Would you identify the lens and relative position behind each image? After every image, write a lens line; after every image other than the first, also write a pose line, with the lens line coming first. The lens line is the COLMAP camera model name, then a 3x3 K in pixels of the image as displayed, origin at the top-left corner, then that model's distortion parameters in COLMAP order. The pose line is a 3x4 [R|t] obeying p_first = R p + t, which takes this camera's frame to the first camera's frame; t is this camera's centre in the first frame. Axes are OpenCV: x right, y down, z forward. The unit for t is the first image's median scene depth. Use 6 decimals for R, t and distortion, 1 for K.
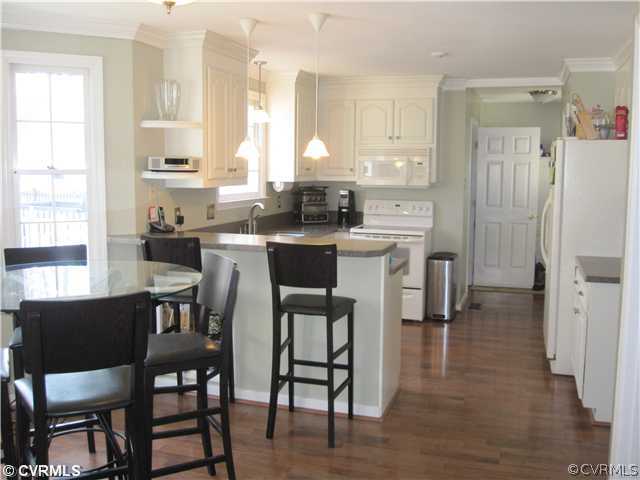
lens RADIAL K [[637.4, 0, 320.0], [0, 637.4, 240.0], [0, 0, 1]] dist [-0.067201, 0.003805]
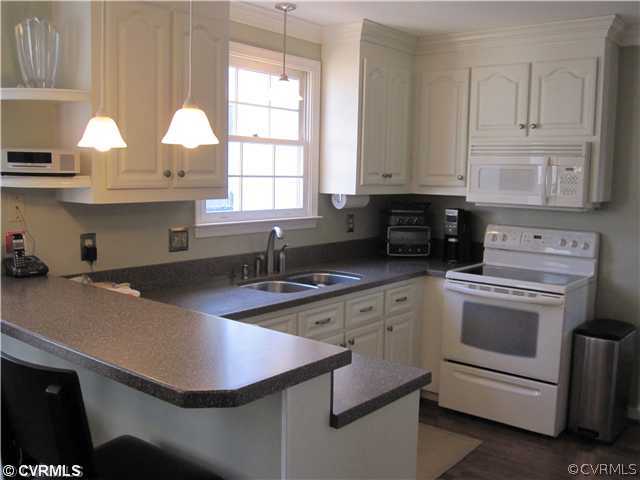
lens RADIAL K [[637.4, 0, 320.0], [0, 637.4, 240.0], [0, 0, 1]] dist [-0.067201, 0.003805]
pose [[0.933345, 0.050232, -0.355449, 0.149877], [-0.054055, 0.998538, -0.000825, -0.041049], [0.354888, 0.019984, 0.934695, 0.367648]]
